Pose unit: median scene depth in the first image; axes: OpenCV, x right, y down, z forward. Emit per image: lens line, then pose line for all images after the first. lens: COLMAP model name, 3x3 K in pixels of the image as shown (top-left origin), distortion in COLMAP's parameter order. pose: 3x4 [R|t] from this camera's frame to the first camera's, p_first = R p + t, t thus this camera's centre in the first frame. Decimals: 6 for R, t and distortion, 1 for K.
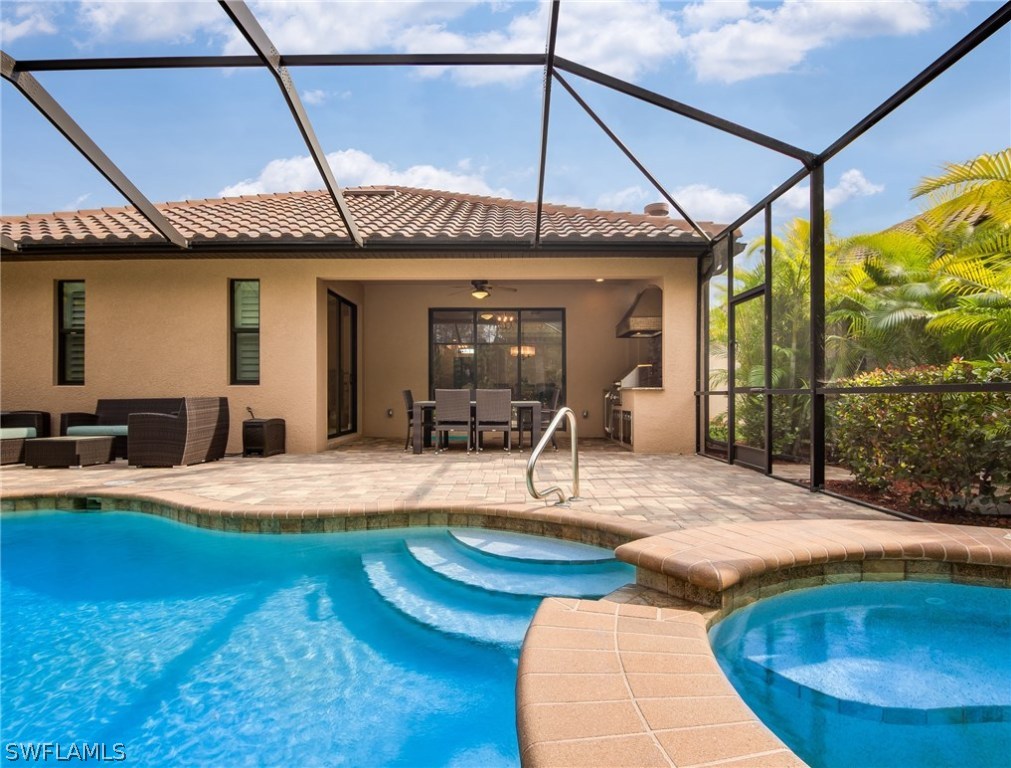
lens RADIAL K [[515.9, 0, 506.7], [0, 515.9, 384.1], [0, 0, 1]] dist [-0.026149, 0.001284]
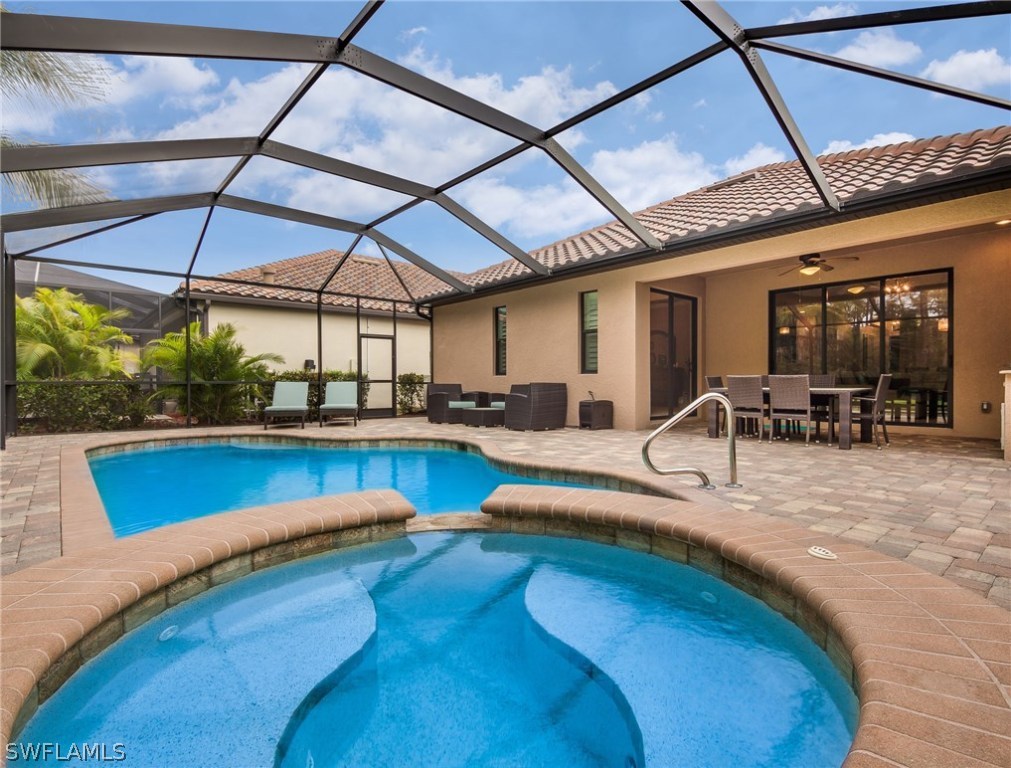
lens RADIAL K [[515.9, 0, 505.3], [0, 515.9, 383.6], [0, 0, 1]] dist [-0.026149, 0.001284]
pose [[0.633791, 0.002008, -0.773502, 0.280902], [0.020378, 0.999606, 0.019292, -0.002401], [0.773236, -0.027990, 0.633500, 0.009989]]
